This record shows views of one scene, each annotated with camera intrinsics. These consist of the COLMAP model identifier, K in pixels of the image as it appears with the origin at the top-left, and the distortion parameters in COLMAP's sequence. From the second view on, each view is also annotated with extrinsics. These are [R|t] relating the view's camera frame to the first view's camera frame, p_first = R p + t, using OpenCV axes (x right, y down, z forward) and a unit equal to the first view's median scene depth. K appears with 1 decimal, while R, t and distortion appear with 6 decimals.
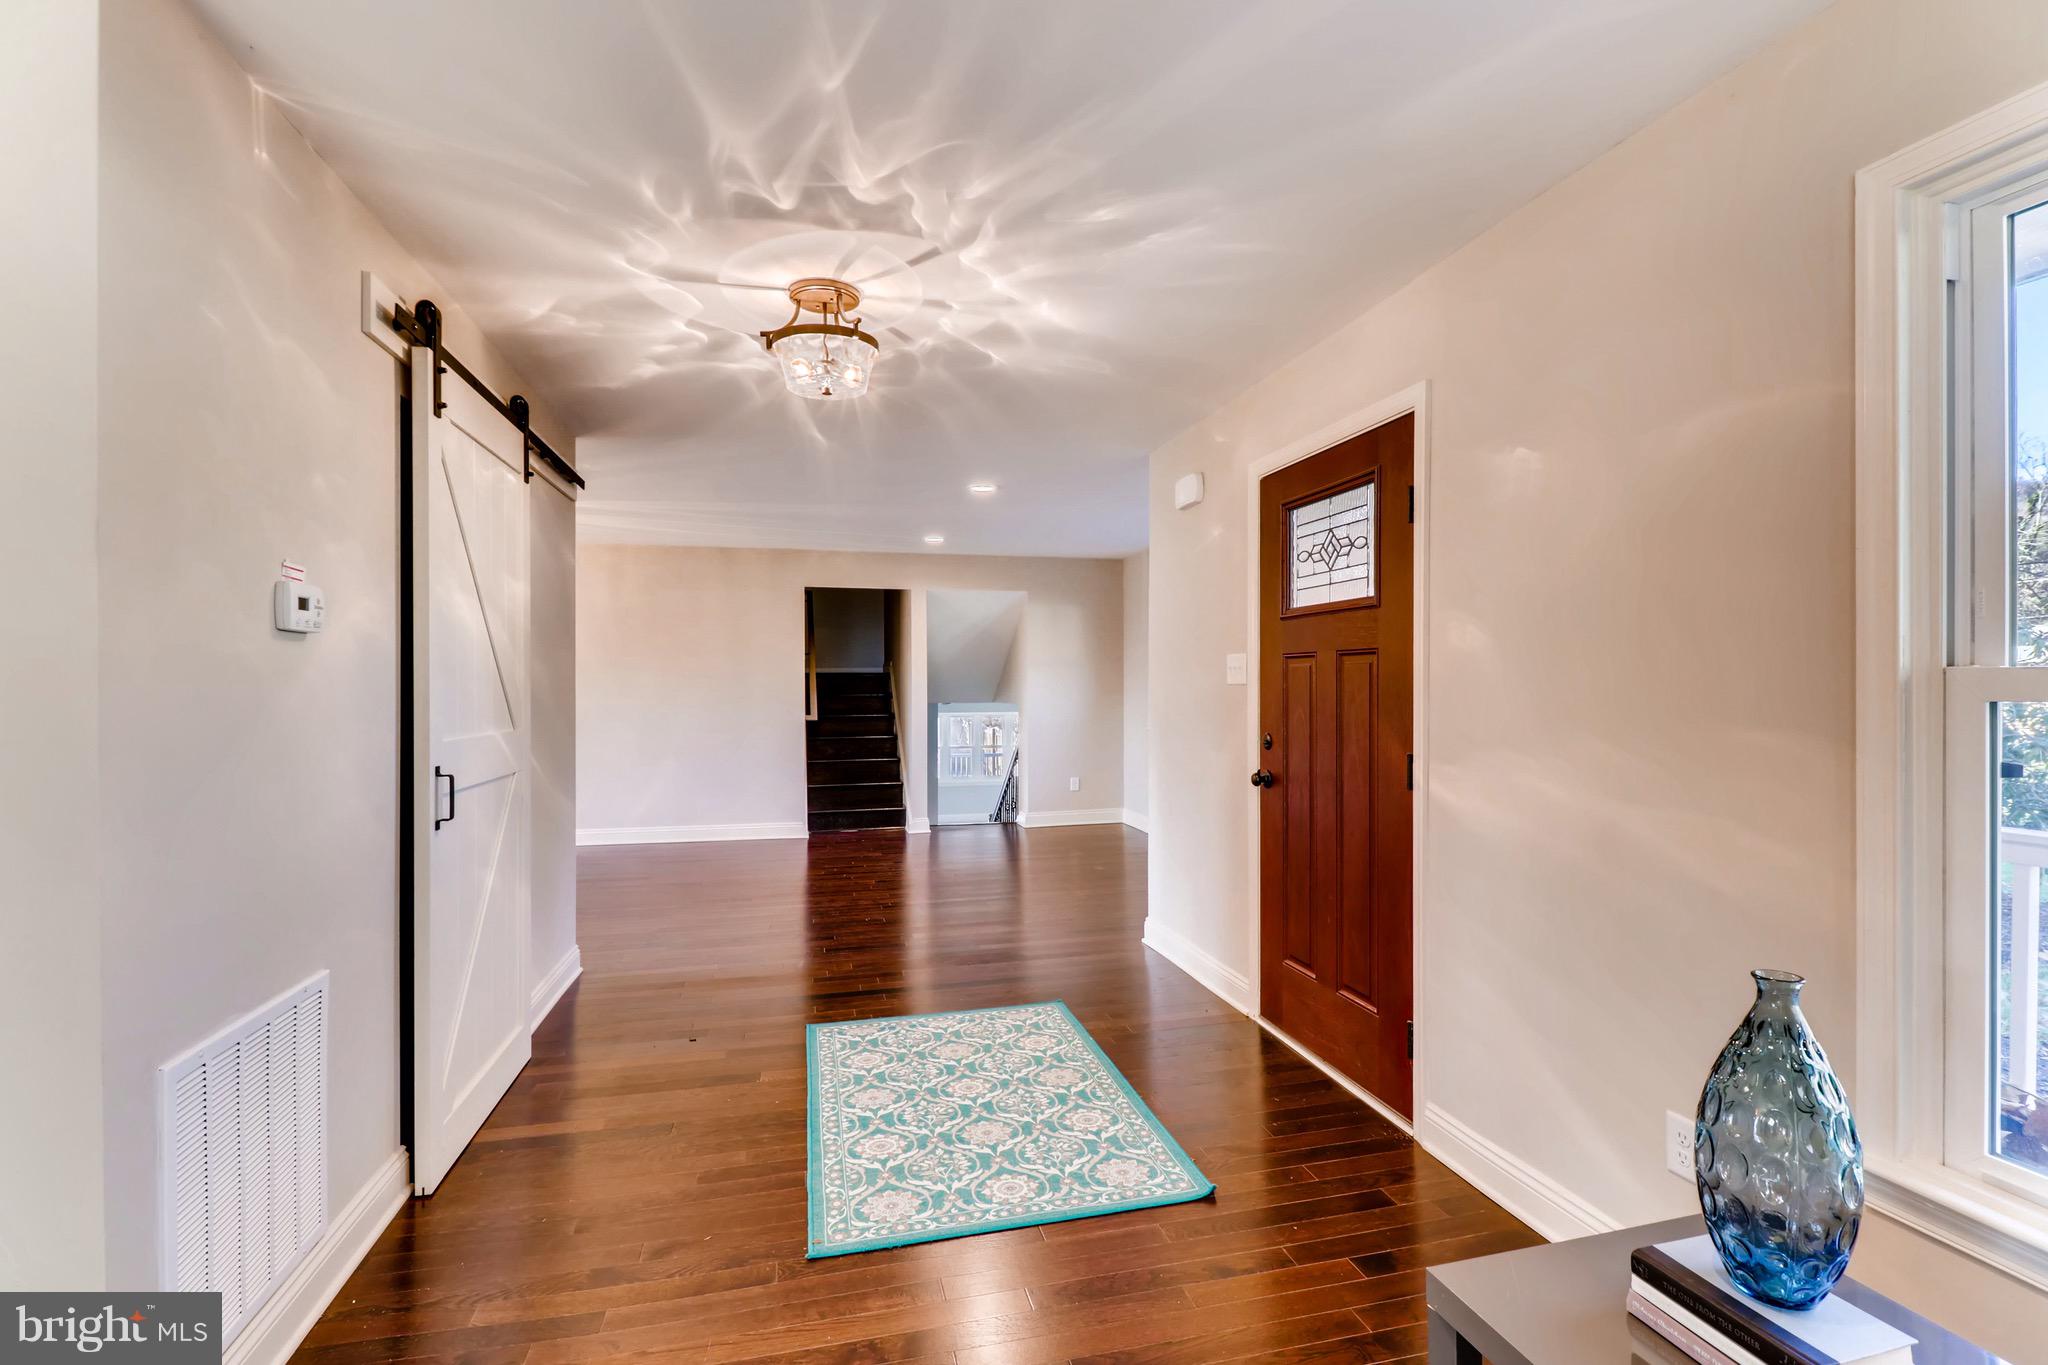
lens RADIAL K [[947.4, 0, 1032.3], [0, 947.4, 689.4], [0, 0, 1]] dist [0.010795, -0.008086]
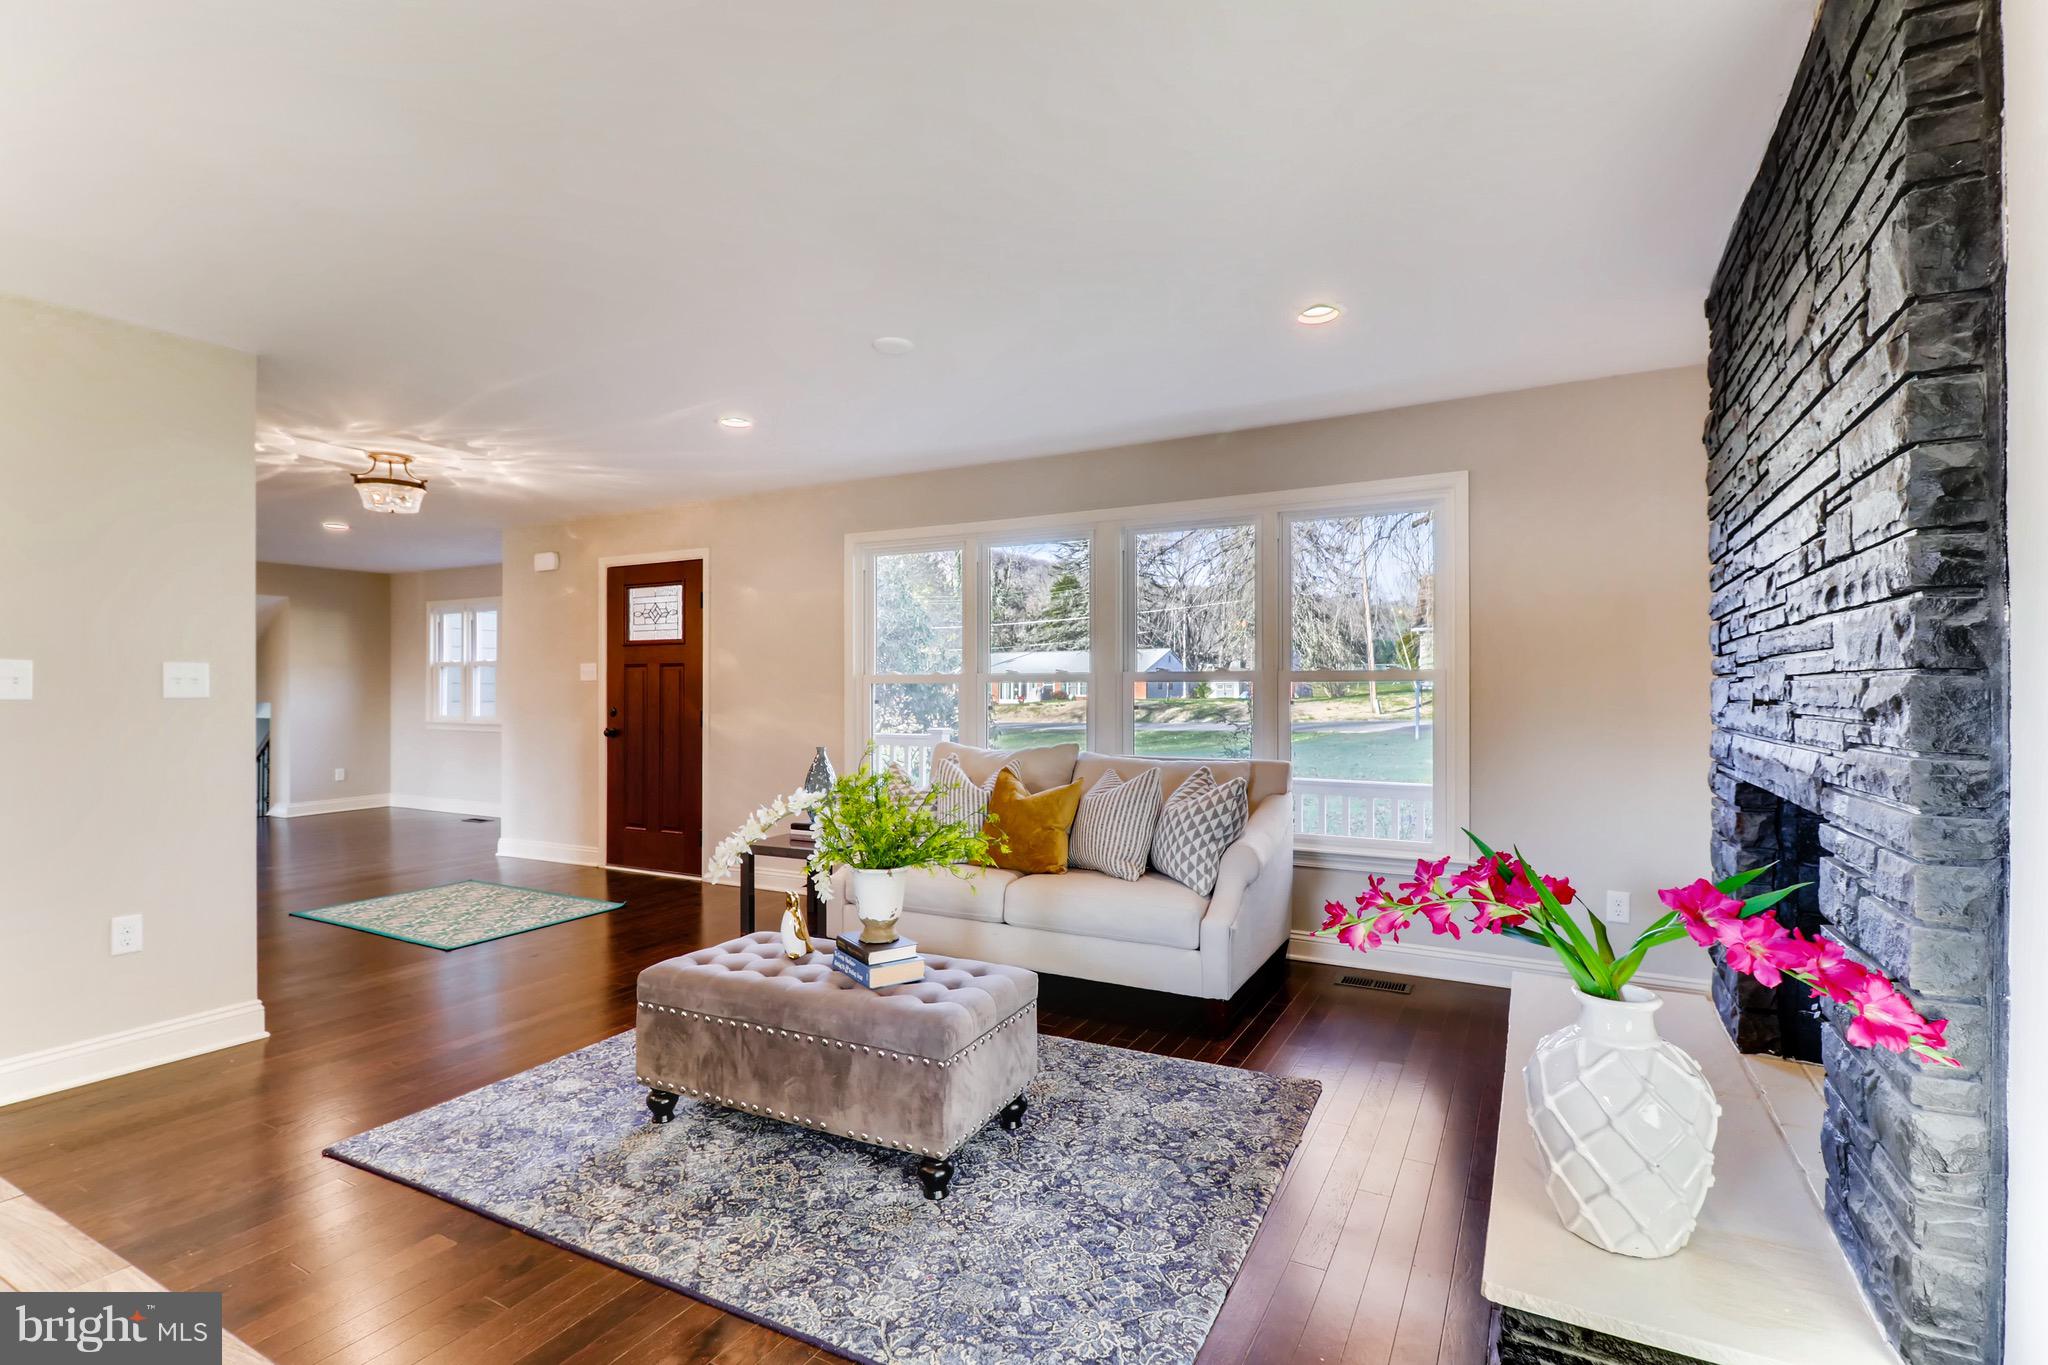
lens RADIAL K [[947.4, 0, 1038.3], [0, 947.4, 681.2], [0, 0, 1]] dist [0.010795, -0.008086]
pose [[0.672778, 0.007091, 0.739811, -0.613310], [0.003770, 0.999908, -0.013013, 0.025190], [-0.739835, 0.011544, 0.672689, -0.929492]]
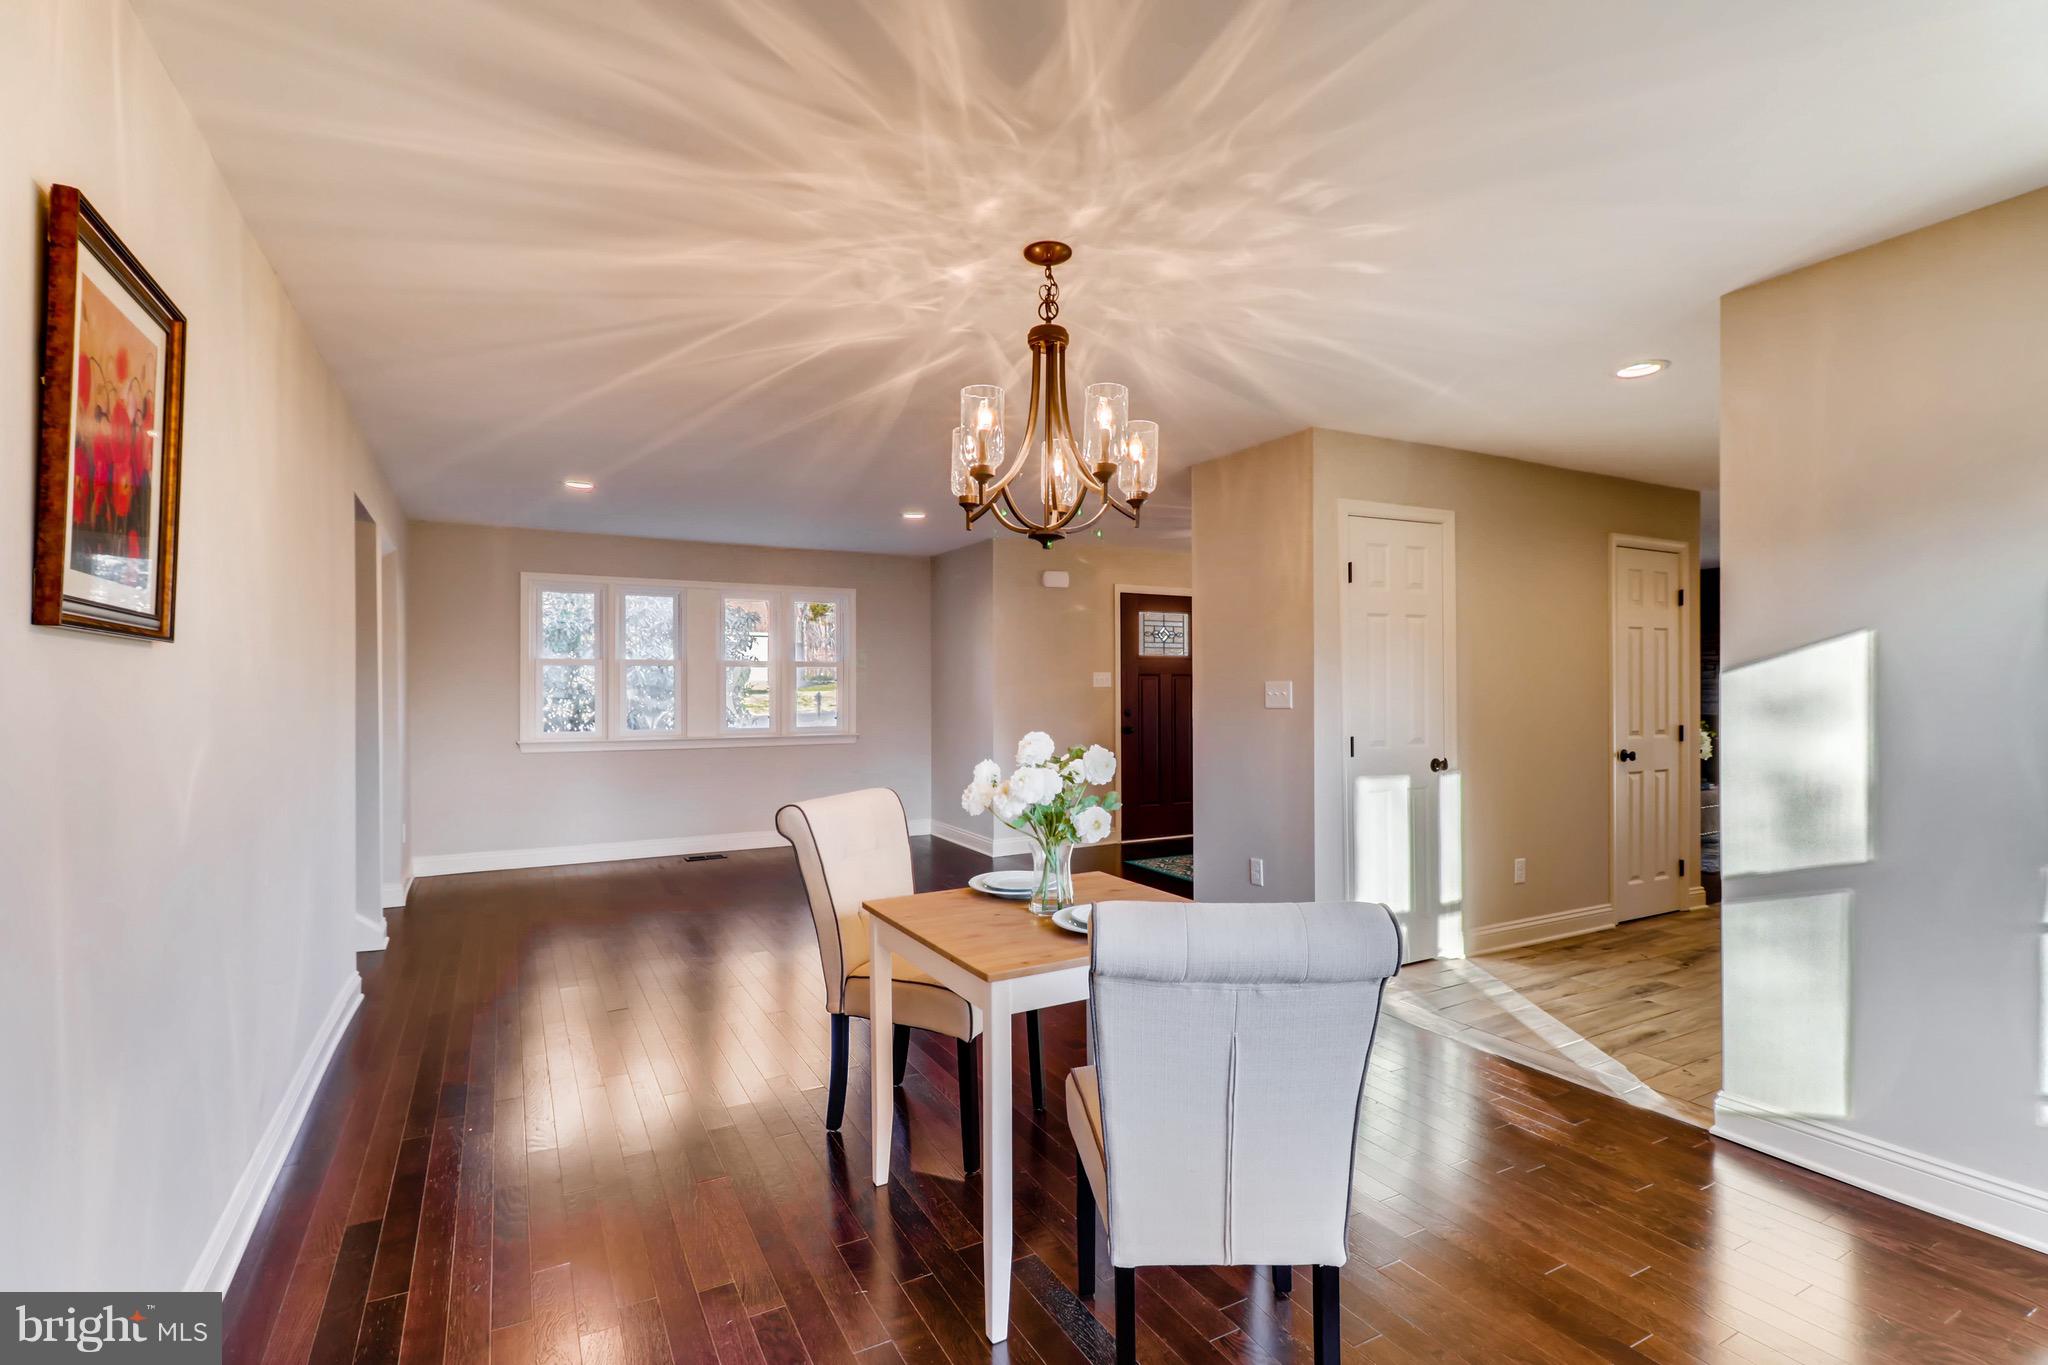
lens RADIAL K [[947.4, 0, 1016.7], [0, 947.4, 683.0], [0, 0, 1]] dist [0.010795, -0.008086]
pose [[-0.238837, 0.015566, 0.970935, -2.029163], [0.009069, 0.999864, -0.013799, 0.015227], [-0.971017, 0.005510, -0.238946, 1.962237]]
